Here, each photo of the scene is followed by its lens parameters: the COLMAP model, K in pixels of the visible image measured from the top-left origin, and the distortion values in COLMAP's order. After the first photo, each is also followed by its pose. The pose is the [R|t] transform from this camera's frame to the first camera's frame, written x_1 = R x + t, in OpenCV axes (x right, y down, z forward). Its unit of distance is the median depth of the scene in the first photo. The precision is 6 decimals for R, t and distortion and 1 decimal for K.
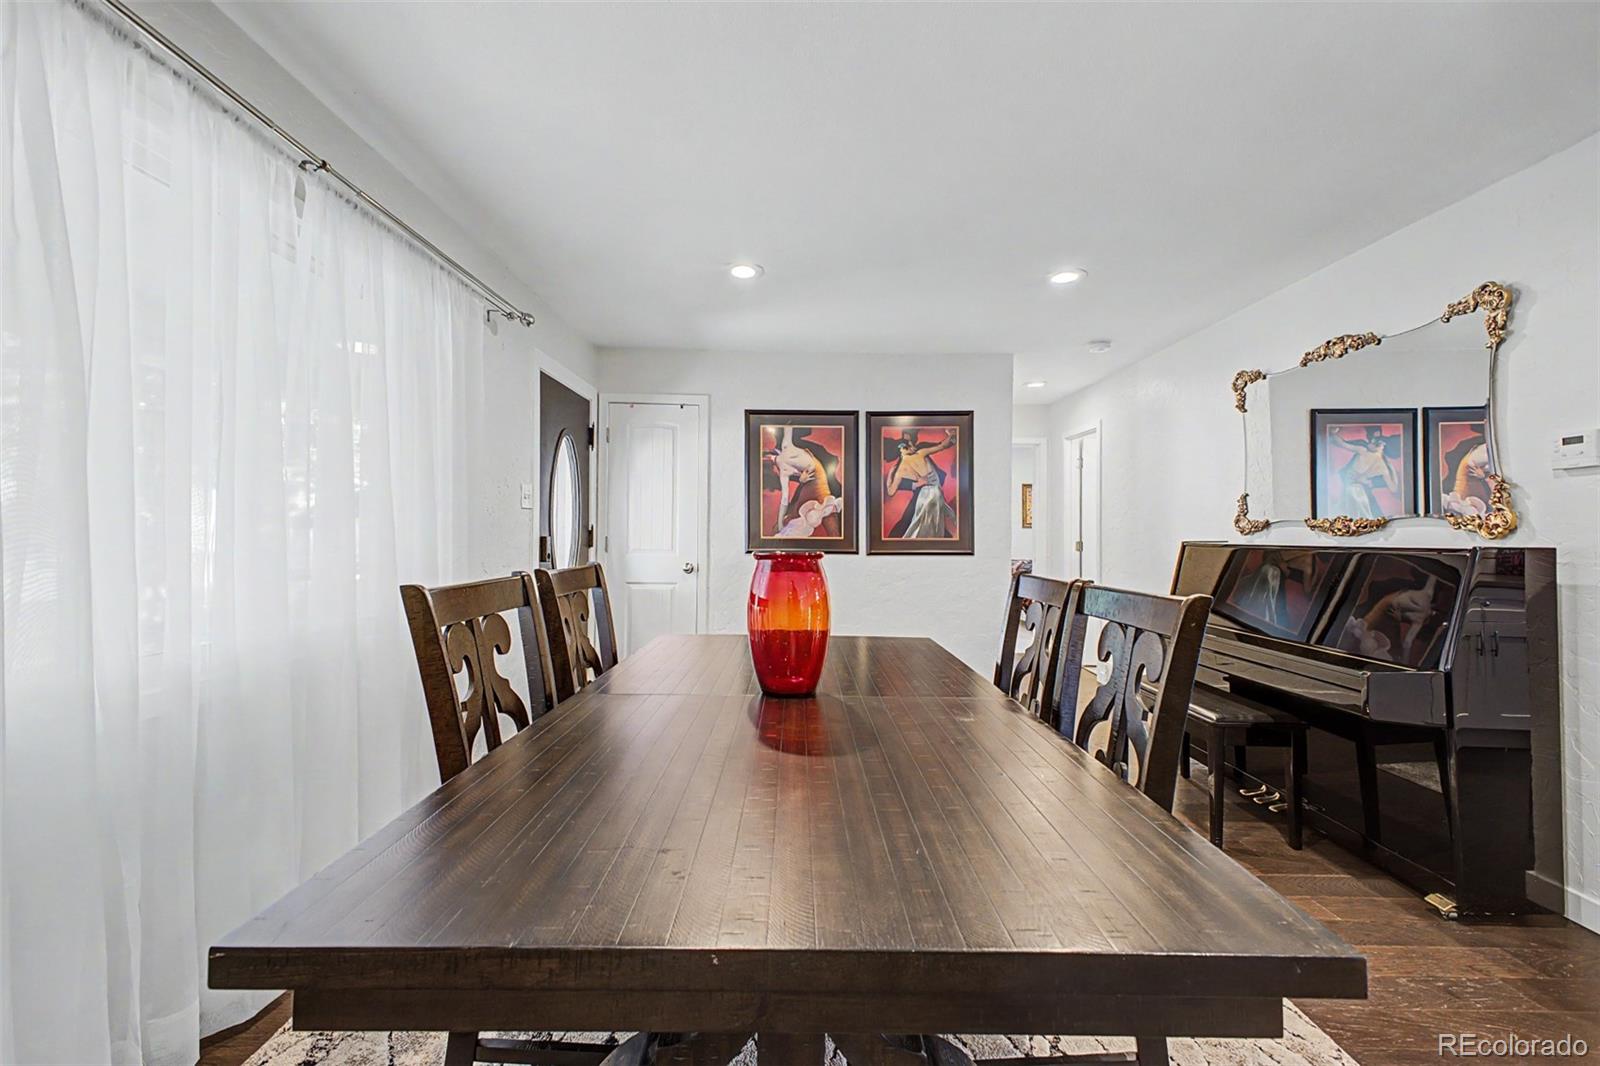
lens RADIAL K [[650.4, 0, 790.5], [0, 650.4, 514.4], [0, 0, 1]] dist [0.036467, -0.013612]
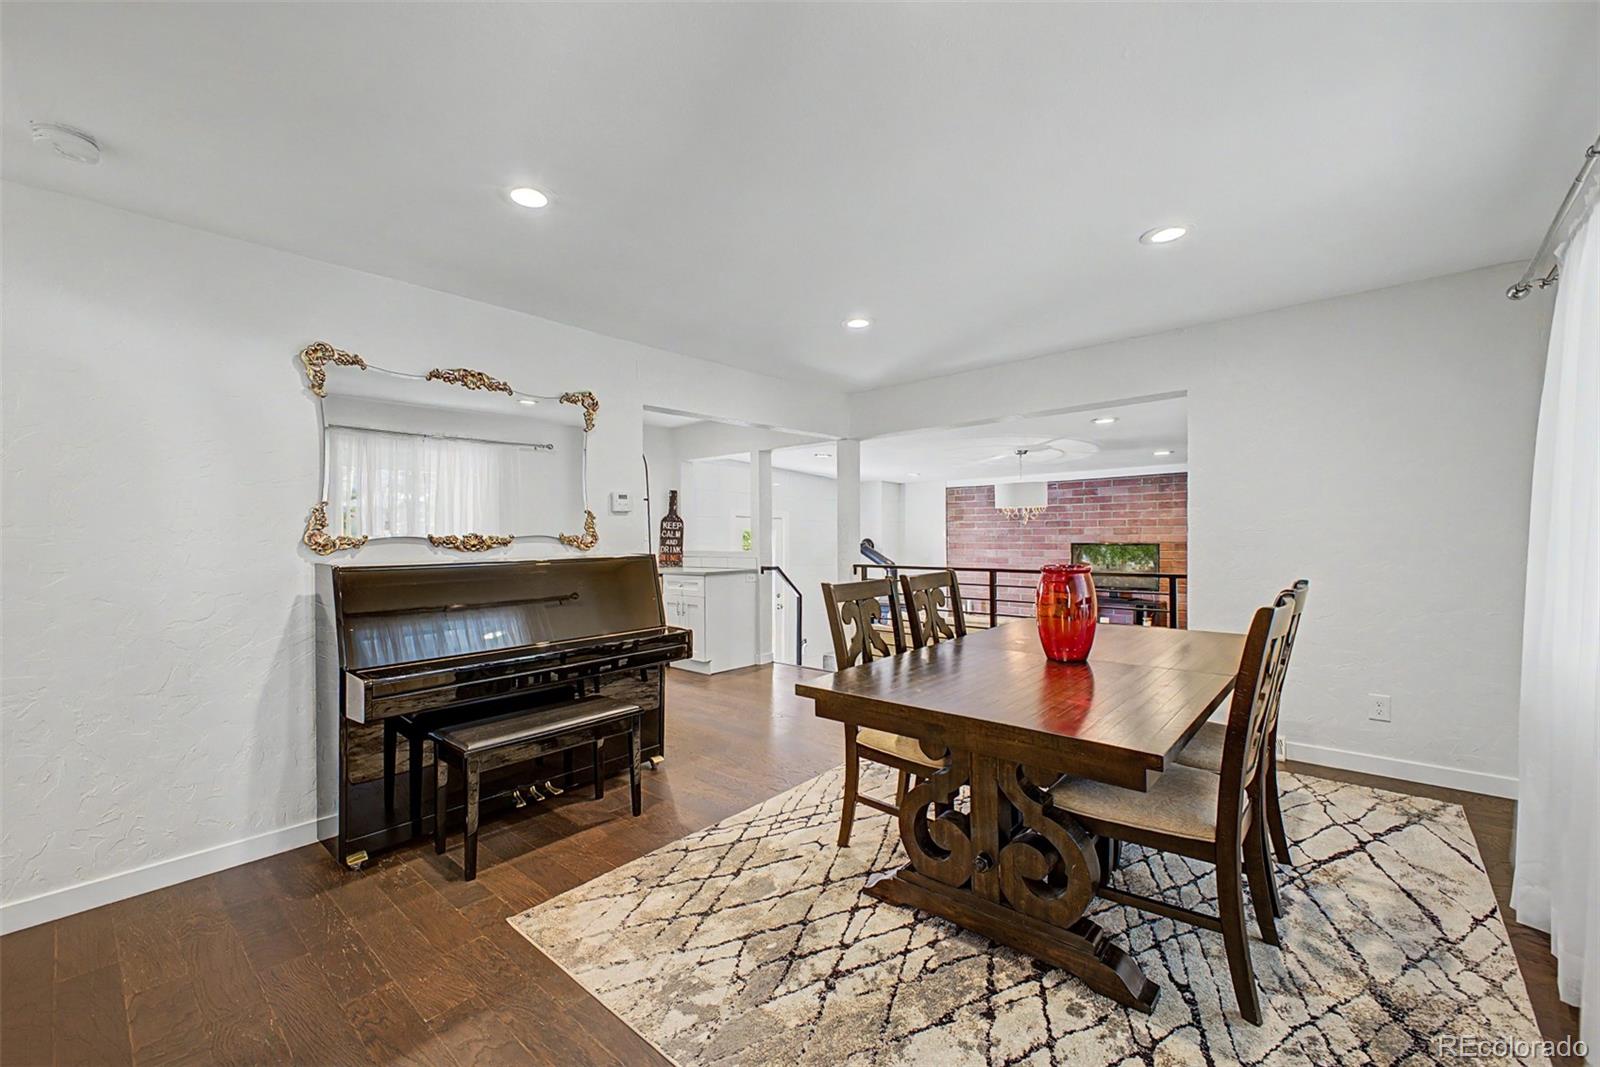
lens RADIAL K [[635.5, 0, 804.0], [0, 635.5, 536.4], [0, 0, 1]] dist [0.013414, -0.000274]
pose [[-0.751906, -0.004604, 0.659254, -0.188612], [-0.018361, 0.999734, -0.013960, 0.008321], [-0.659014, -0.022601, -0.751791, 0.950979]]
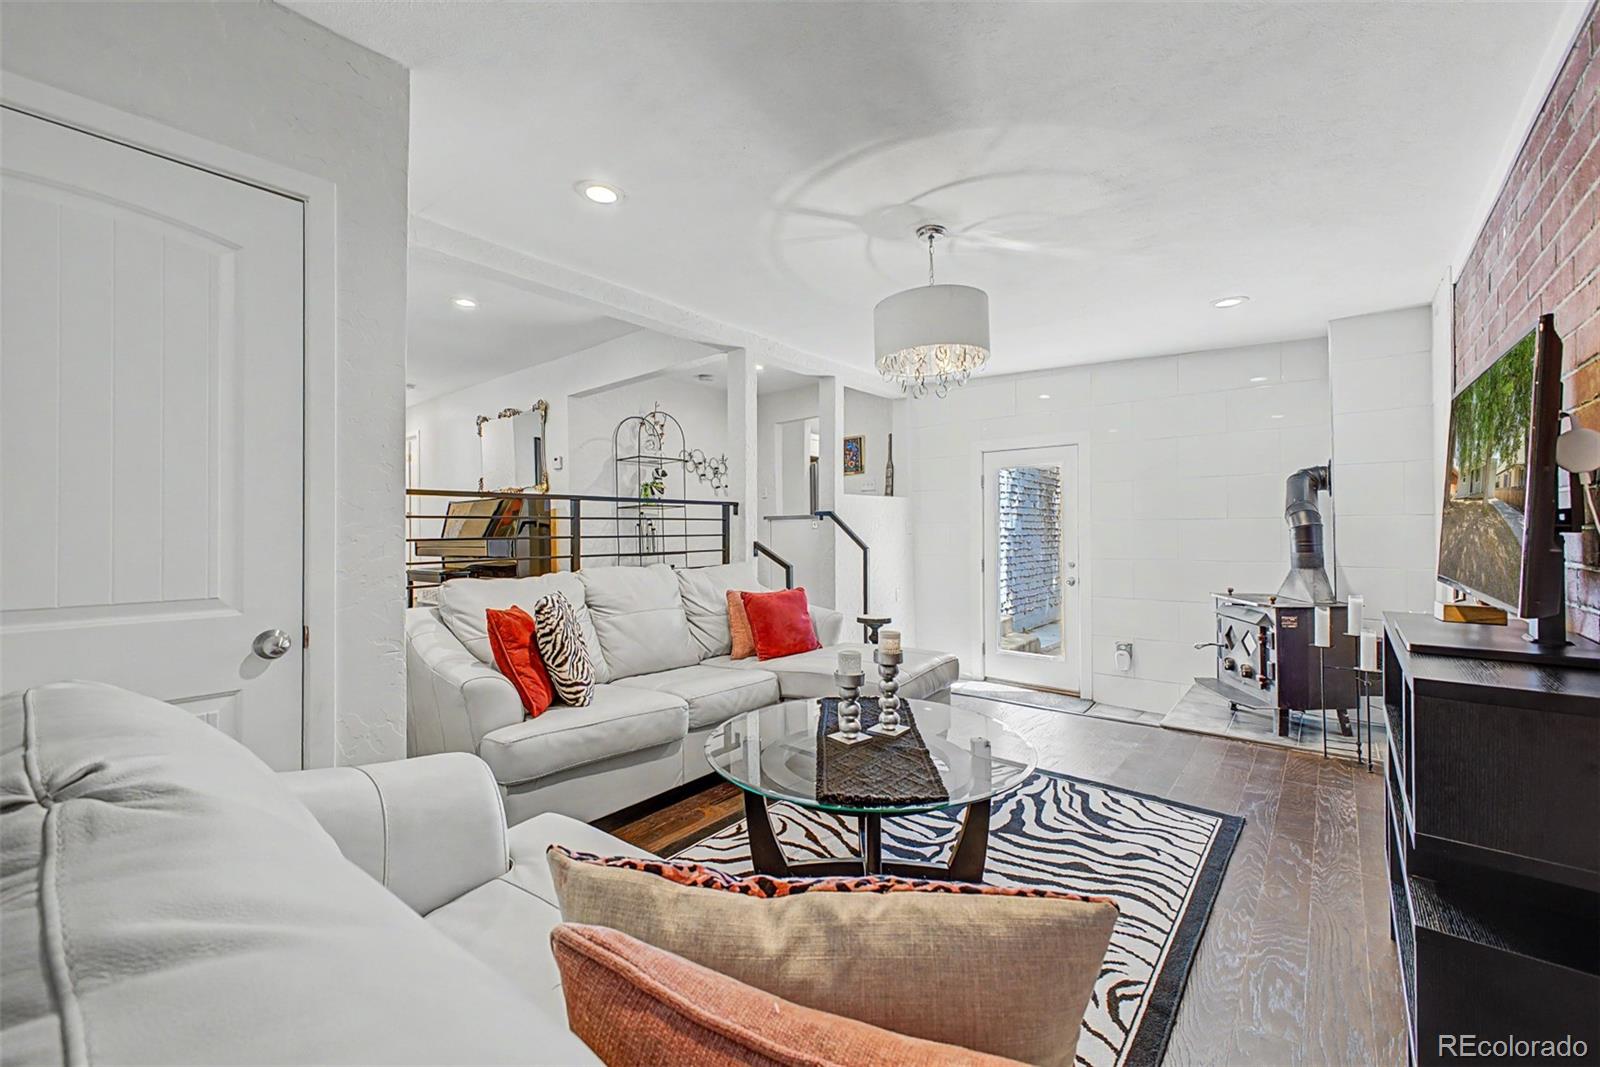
lens RADIAL K [[657.4, 0, 796.5], [0, 657.4, 527.8], [0, 0, 1]] dist [0.035350, -0.000001]
pose [[0.633729, -0.011145, 0.773475, -0.200019], [-0.001323, 0.999879, 0.015492, 0.069553], [-0.773554, -0.010841, 0.633637, -0.824384]]
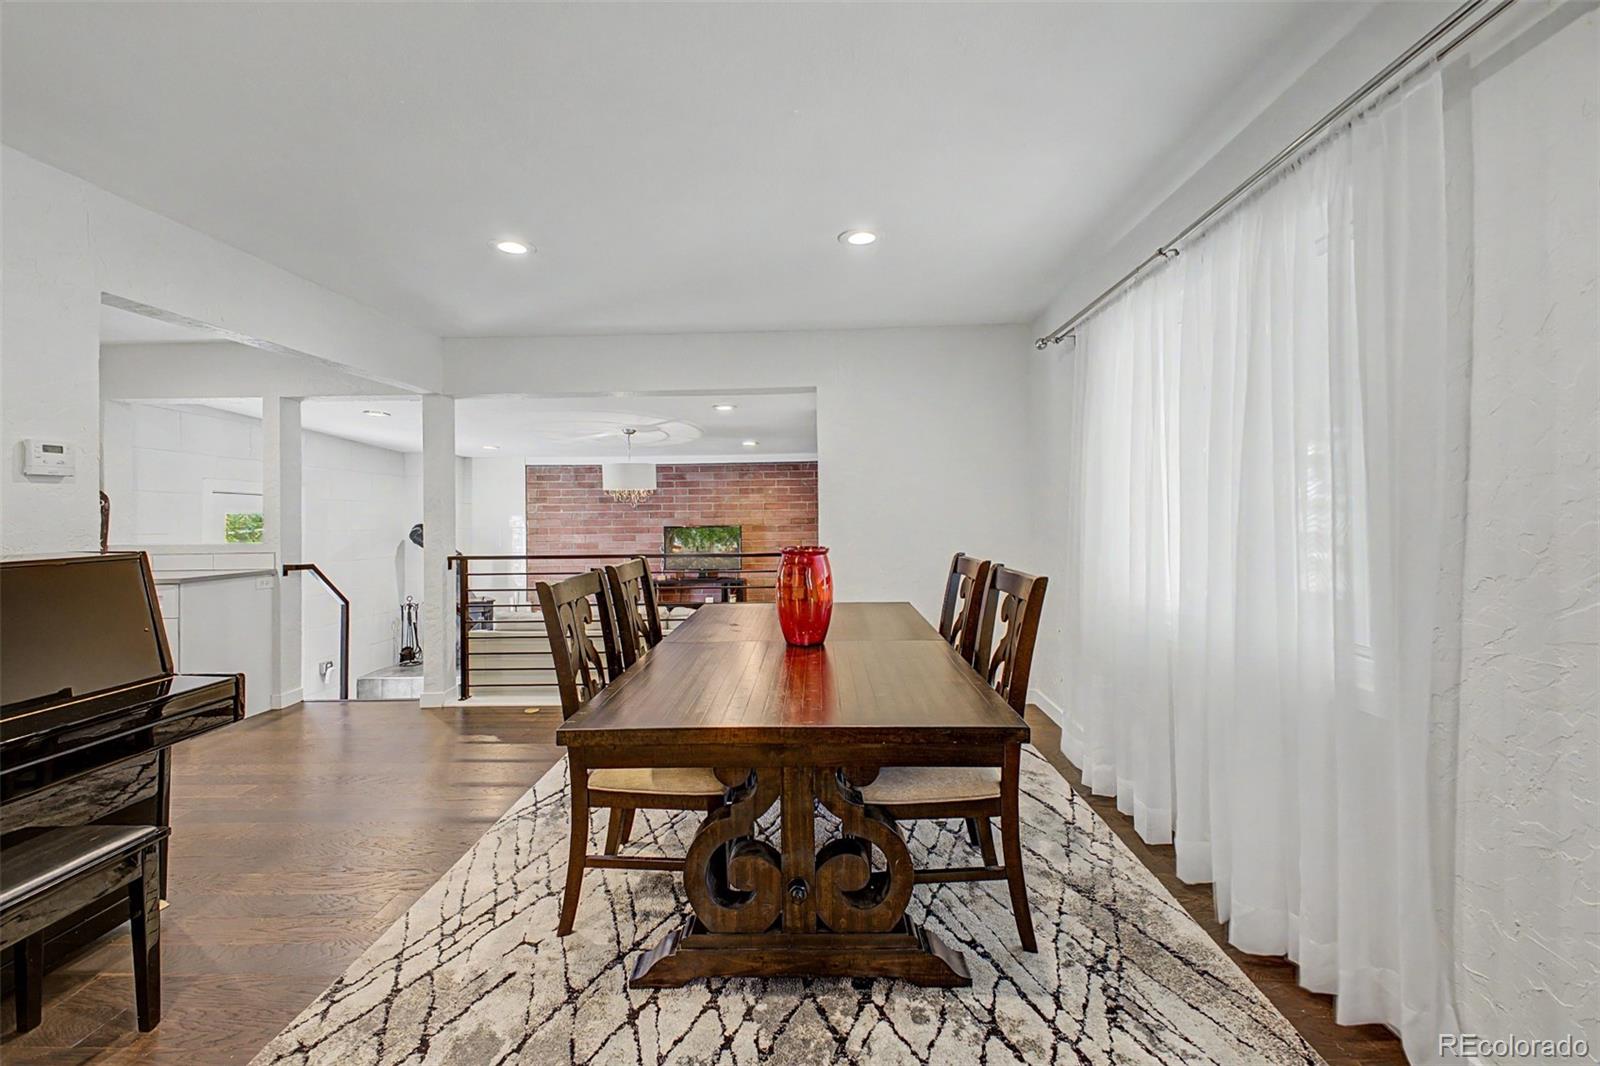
lens RADIAL K [[650.4, 0, 790.5], [0, 650.4, 514.4], [0, 0, 1]] dist [0.036467, -0.013612]
pose [[-0.999182, 0.000628, 0.040424, -0.006820], [-0.000612, 0.999530, -0.030660, 0.010172], [-0.040424, -0.030659, -0.998712, 0.935755]]
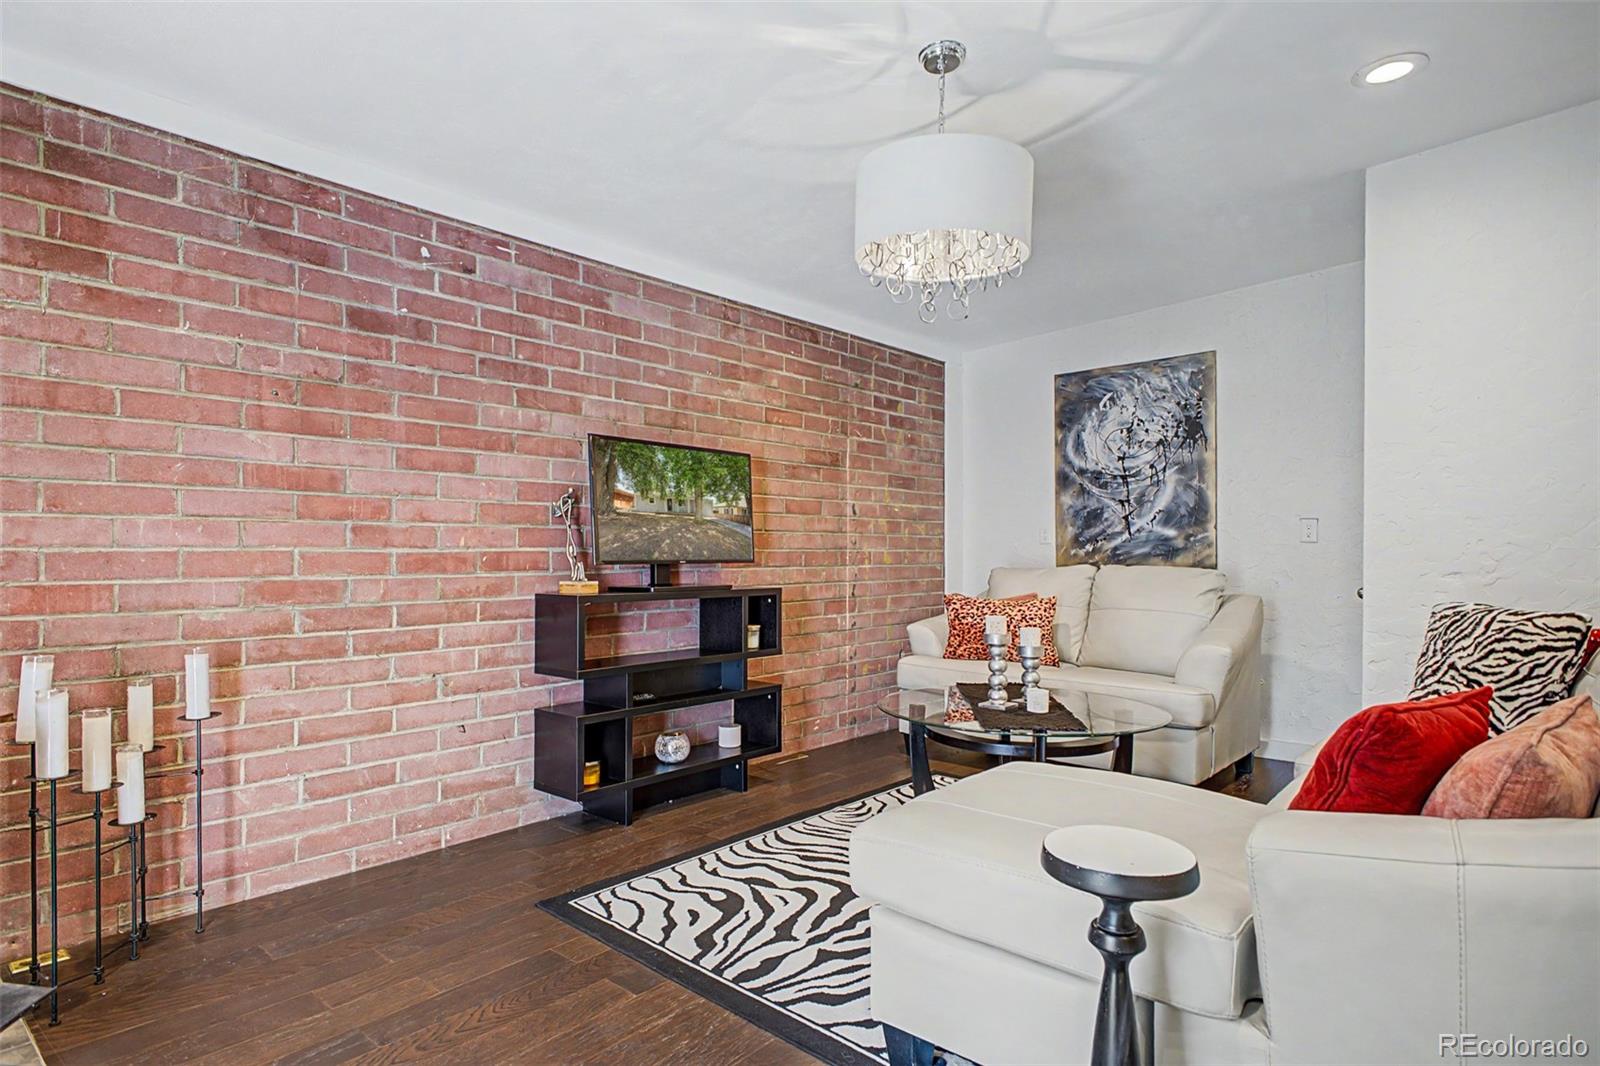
lens RADIAL K [[878.0, 0, 800.7], [0, 878.0, 545.4], [0, 0, 1]] dist [0.039120, -0.000930]
pose [[-0.657972, -0.009713, -0.752980, 0.914429], [0.010727, 0.999694, -0.022269, 0.113805], [0.752966, -0.022730, -0.657667, -0.187435]]
